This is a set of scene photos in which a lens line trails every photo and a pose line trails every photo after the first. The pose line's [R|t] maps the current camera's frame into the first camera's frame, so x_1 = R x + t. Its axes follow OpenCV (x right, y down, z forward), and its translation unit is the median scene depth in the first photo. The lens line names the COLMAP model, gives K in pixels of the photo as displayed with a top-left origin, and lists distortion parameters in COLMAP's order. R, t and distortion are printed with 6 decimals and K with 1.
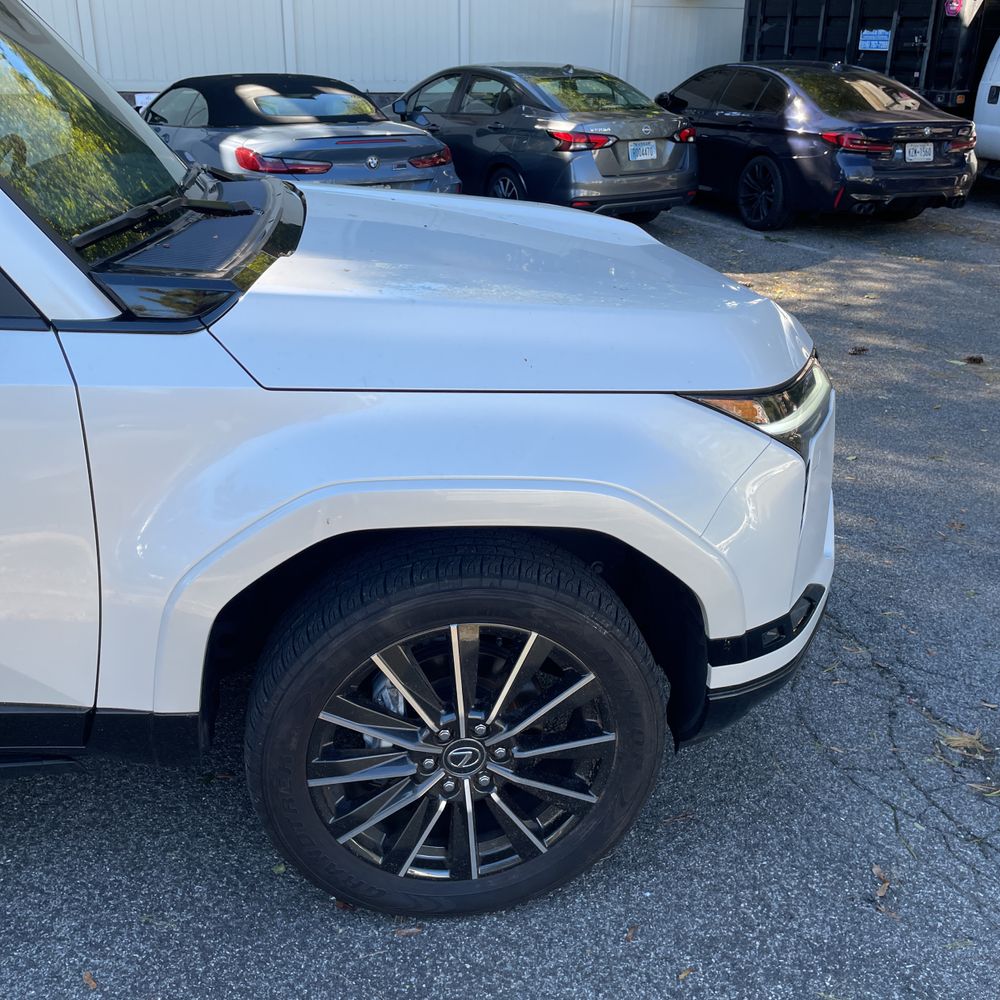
lens RADIAL K [[1008.6, 0, 496.1], [0, 1008.6, 489.6], [0, 0, 1]] dist [0.091220, -0.126339]
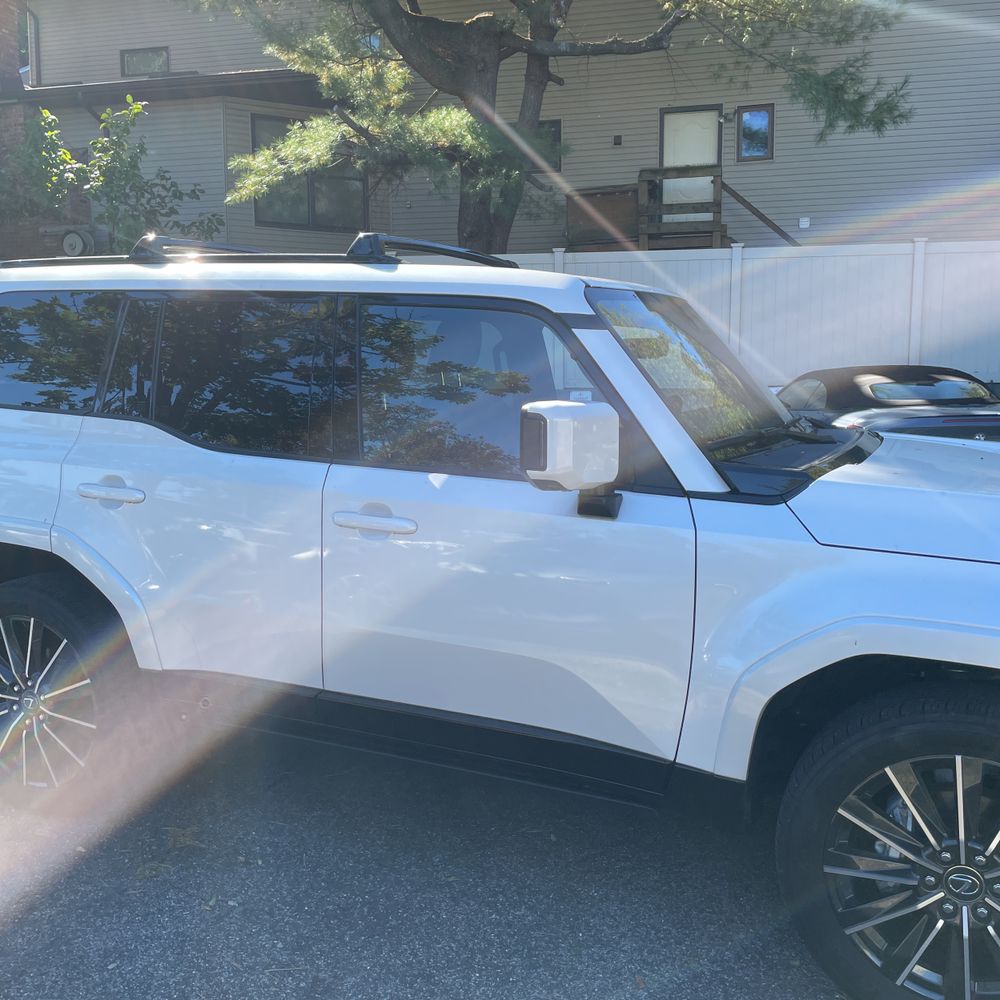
lens RADIAL K [[1008.6, 0, 496.1], [0, 1008.6, 489.6], [0, 0, 1]] dist [0.091220, -0.126339]
pose [[0.837108, 0.043429, -0.545312, 0.138351], [-0.190248, 0.957730, -0.215775, 0.185277], [0.512891, 0.284372, 0.809985, -0.341202]]
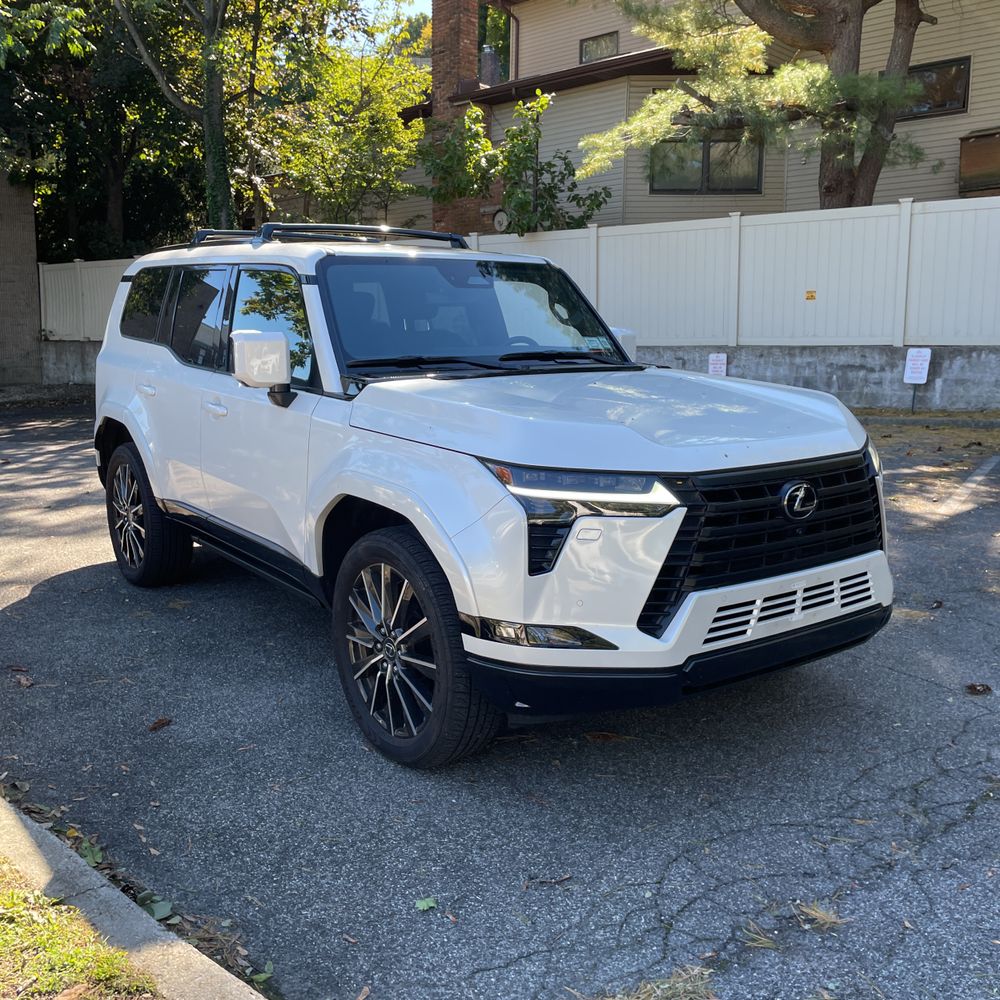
lens RADIAL K [[1008.6, 0, 496.1], [0, 1008.6, 489.6], [0, 0, 1]] dist [0.091220, -0.126339]
pose [[0.457761, 0.120752, -0.880837, 1.554051], [-0.332499, 0.942093, -0.043647, 0.016767], [0.824560, 0.312858, 0.471403, 0.235882]]
